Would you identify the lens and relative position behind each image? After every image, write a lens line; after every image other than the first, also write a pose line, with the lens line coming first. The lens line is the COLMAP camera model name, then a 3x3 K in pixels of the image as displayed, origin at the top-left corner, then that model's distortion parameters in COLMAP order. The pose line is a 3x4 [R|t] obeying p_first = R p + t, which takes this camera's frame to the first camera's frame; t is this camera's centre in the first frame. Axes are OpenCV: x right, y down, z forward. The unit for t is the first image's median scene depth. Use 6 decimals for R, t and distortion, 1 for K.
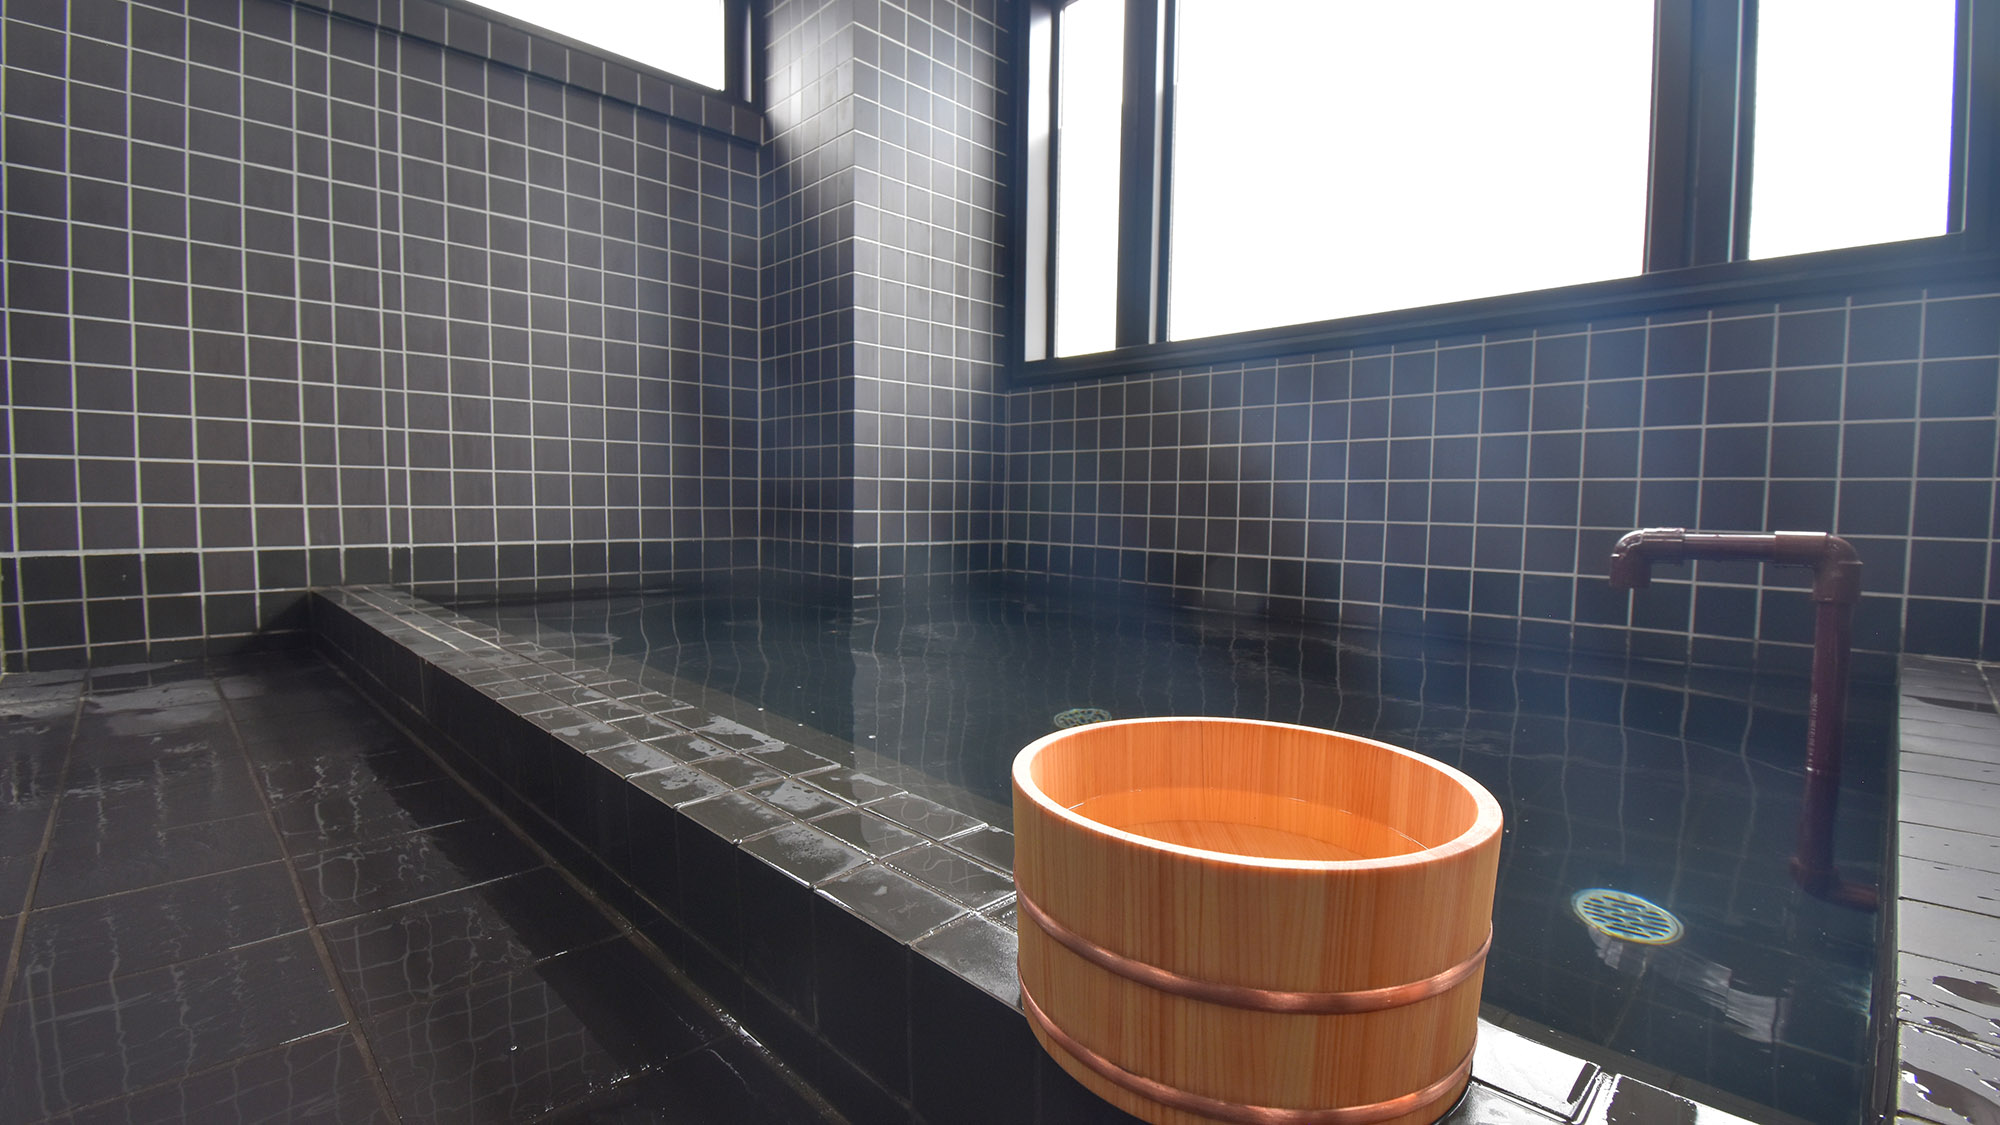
lens RADIAL K [[871.2, 0, 1026.8], [0, 871.2, 557.7], [0, 0, 1]] dist [0.018072, -0.025260]
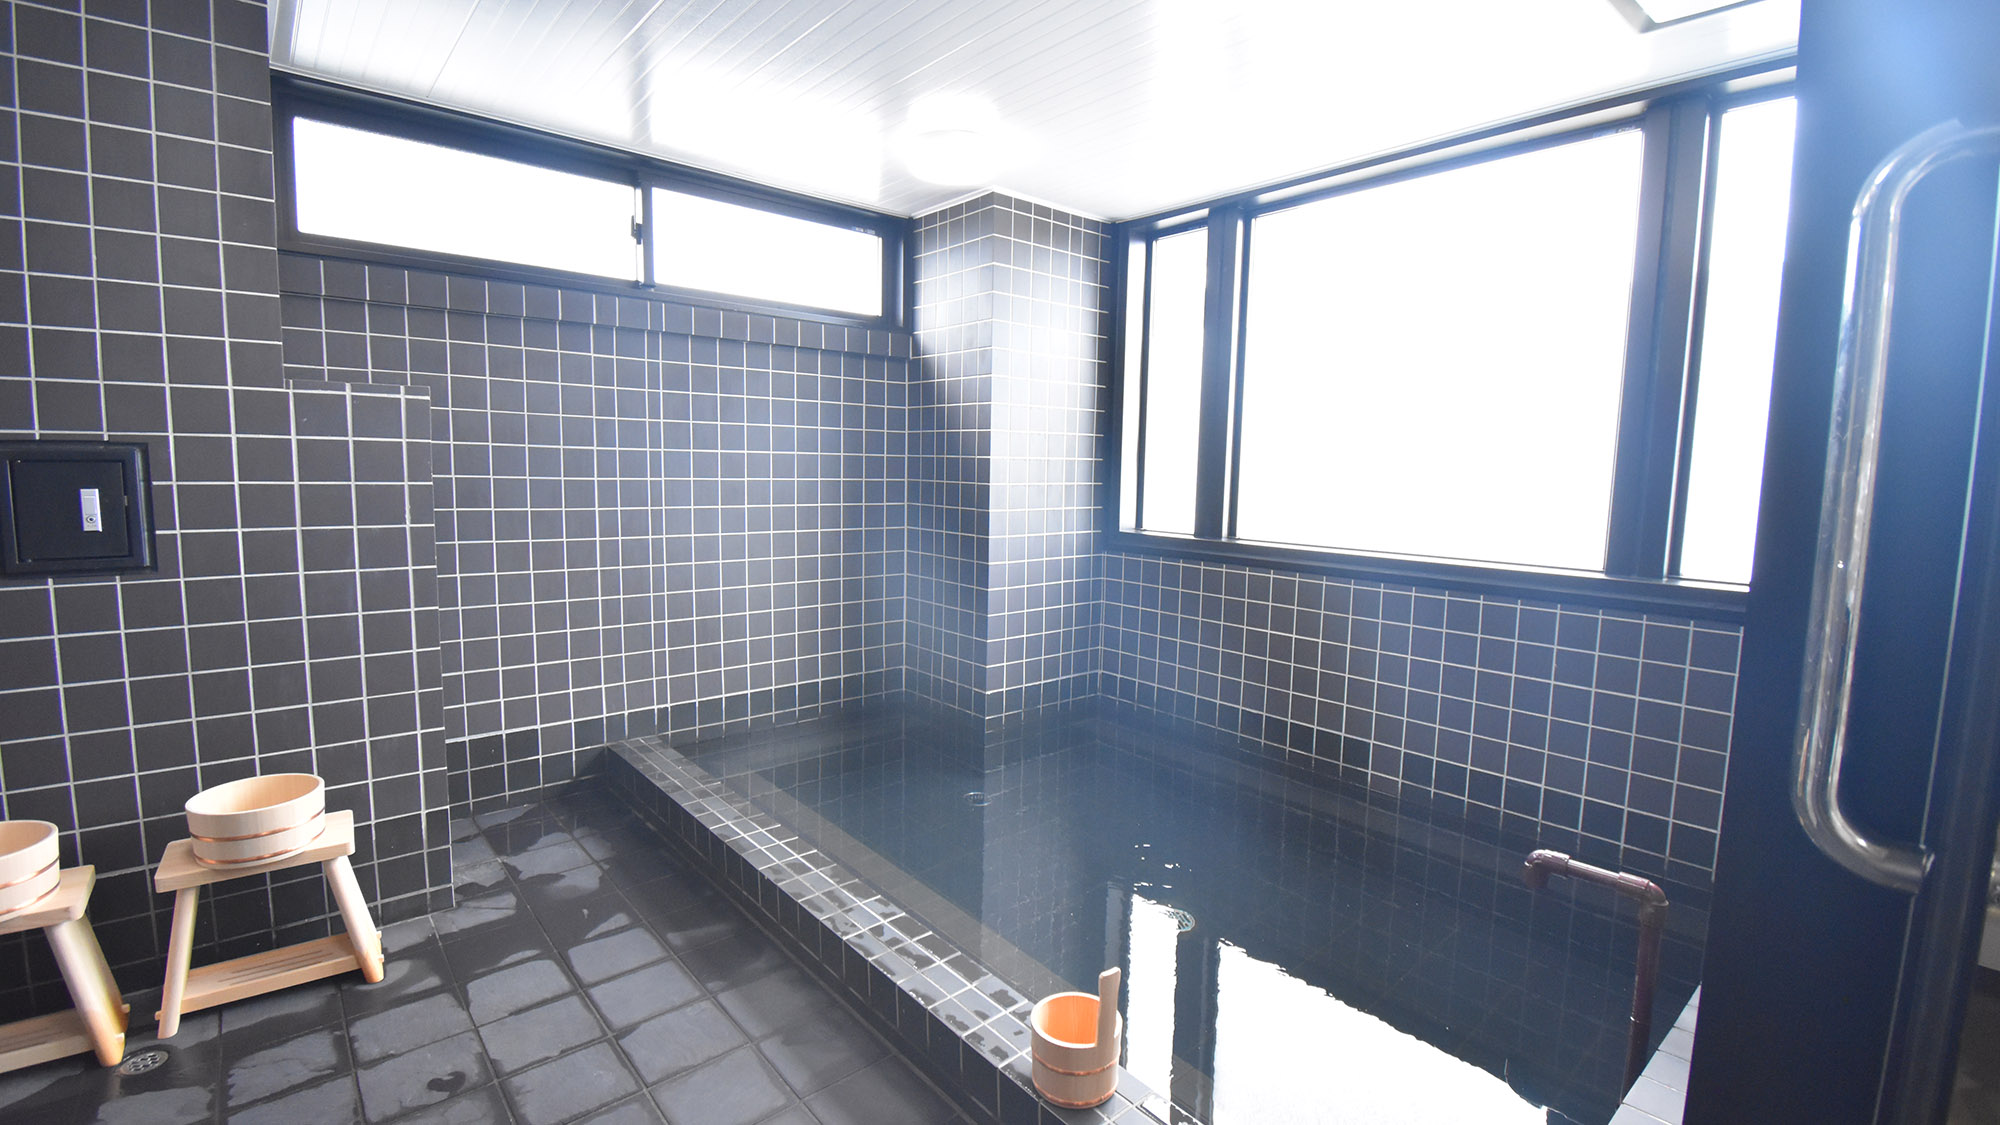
lens RADIAL K [[871.2, 0, 1026.8], [0, 871.2, 557.7], [0, 0, 1]] dist [0.018072, -0.025260]
pose [[0.997895, 0.013143, -0.063510, -0.061424], [-0.010413, 0.999015, 0.043133, -0.273686], [0.064014, -0.042381, 0.997049, -0.272135]]
